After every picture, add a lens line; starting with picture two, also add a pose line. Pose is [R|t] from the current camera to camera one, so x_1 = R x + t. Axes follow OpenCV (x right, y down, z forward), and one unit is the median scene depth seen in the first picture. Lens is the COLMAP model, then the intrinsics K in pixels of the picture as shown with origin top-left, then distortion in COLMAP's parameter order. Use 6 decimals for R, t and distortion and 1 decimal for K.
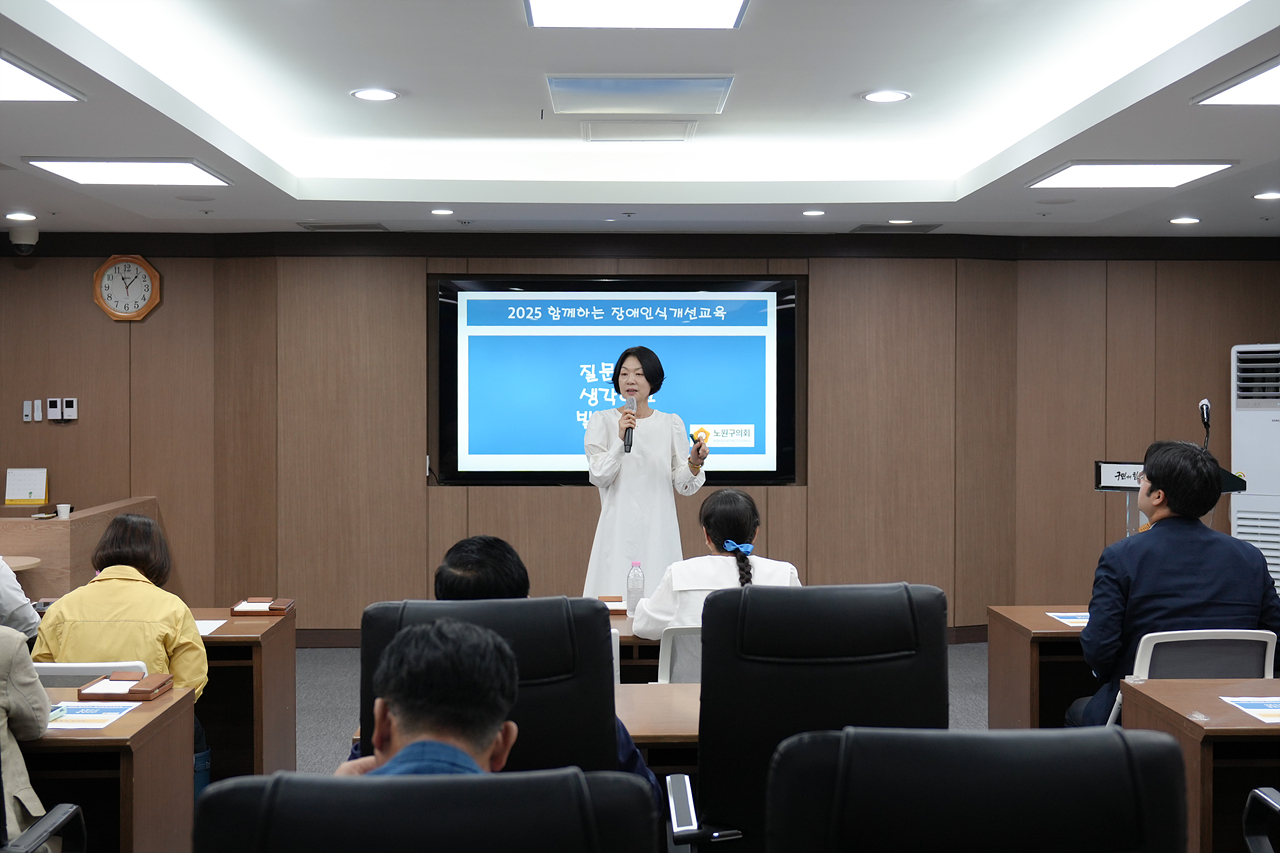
lens RADIAL K [[1599.7, 0, 644.9], [0, 1599.7, 438.2], [0, 0, 1]] dist [0.011816, 0.000000]
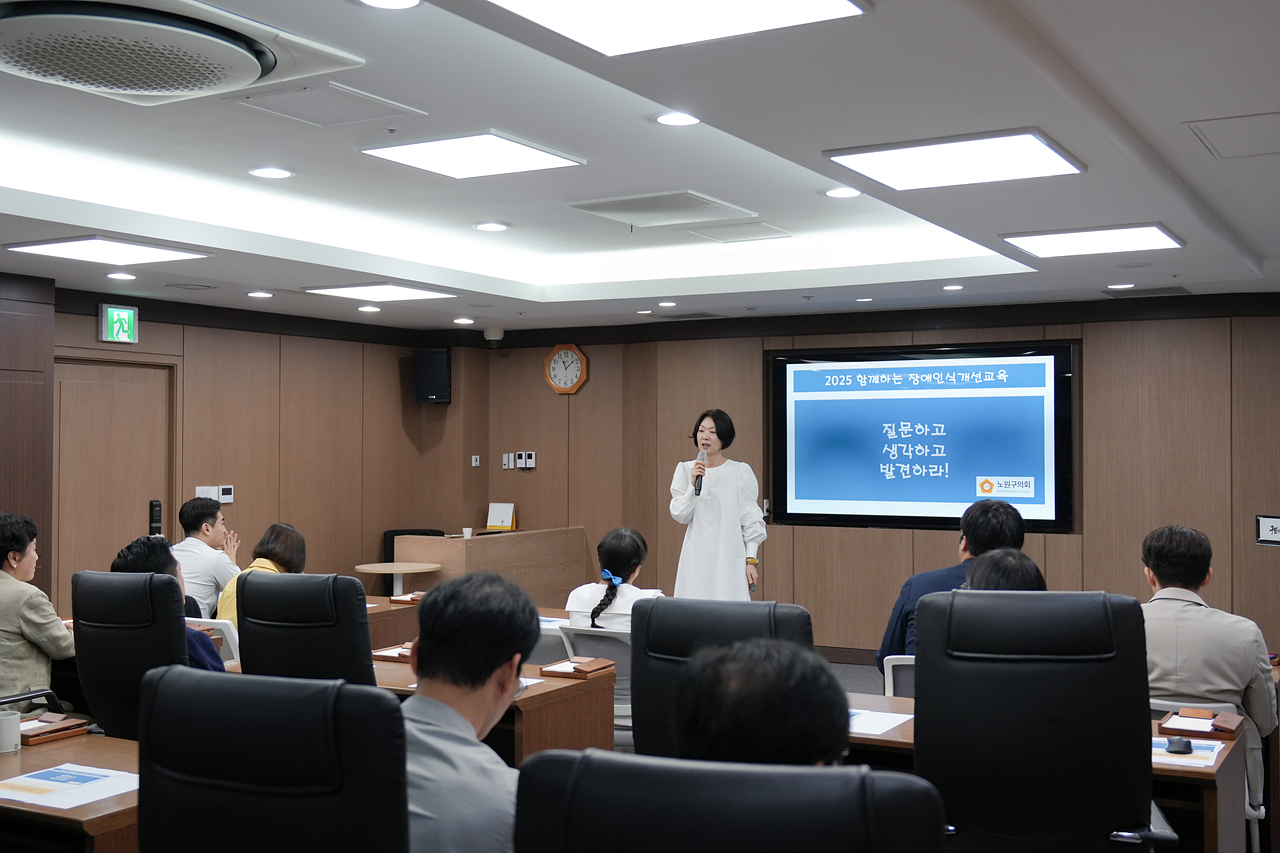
lens RADIAL K [[1410.1, 0, 633.6], [0, 1410.1, 437.0], [0, 0, 1]] dist [0.022140, 0.000000]
pose [[0.854476, -0.003576, -0.519479, 0.337394], [-0.015791, 0.999335, -0.032853, 0.000263], [0.519251, 0.036275, 0.853851, 0.031421]]
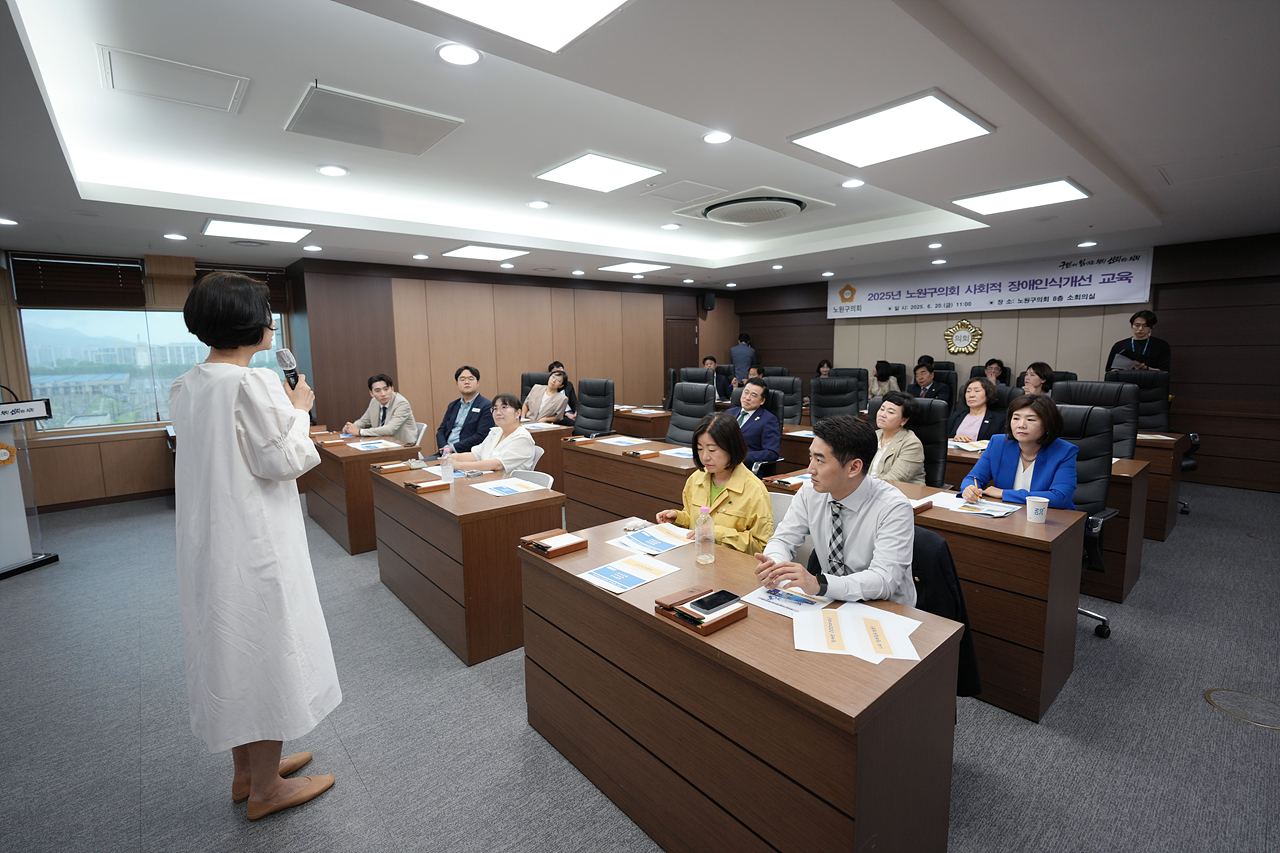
lens RADIAL K [[581.0, 0, 638.9], [0, 581.0, 423.8], [0, 0, 1]] dist [-0.011131, 0.003258]
pose [[0.633375, 0.098419, -0.767561, 0.330608], [-0.012911, 0.993085, 0.116682, -0.005778], [0.773737, -0.063994, 0.630266, 0.222621]]
